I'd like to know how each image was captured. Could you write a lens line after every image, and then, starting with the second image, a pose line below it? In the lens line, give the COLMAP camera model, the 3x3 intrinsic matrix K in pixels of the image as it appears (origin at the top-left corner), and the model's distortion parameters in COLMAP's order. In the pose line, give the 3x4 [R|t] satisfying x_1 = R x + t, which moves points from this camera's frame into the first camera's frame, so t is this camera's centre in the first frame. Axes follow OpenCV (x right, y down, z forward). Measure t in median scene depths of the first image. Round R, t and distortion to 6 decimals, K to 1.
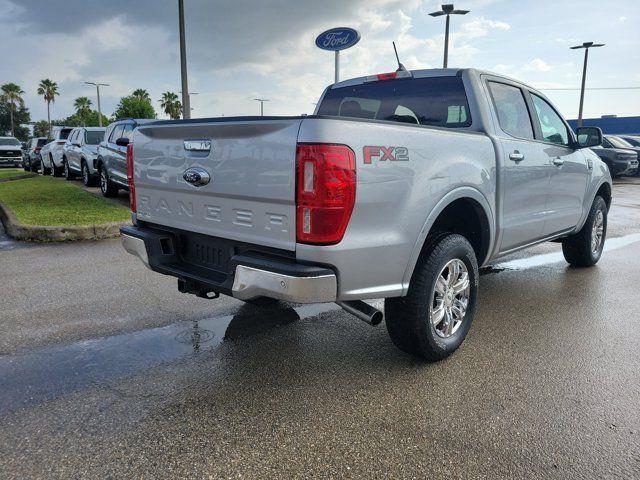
lens RADIAL K [[470.1, 0, 320.0], [0, 470.1, 240.0], [0, 0, 1]] dist [-0.002845, -0.001883]
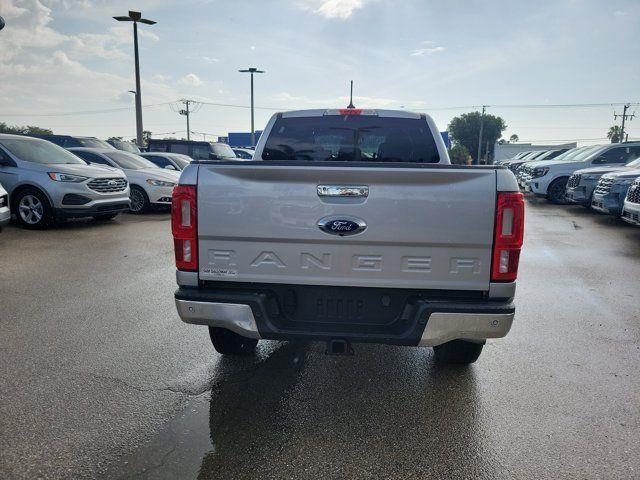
lens RADIAL K [[462.3, 0, 318.8], [0, 462.3, 232.0], [0, 0, 1]] dist [0.004033, 0.001438]
pose [[0.781967, -0.082202, 0.617876, -0.873461], [0.099401, 0.995026, 0.006578, -0.135273], [-0.615343, 0.056274, 0.786248, 0.346372]]
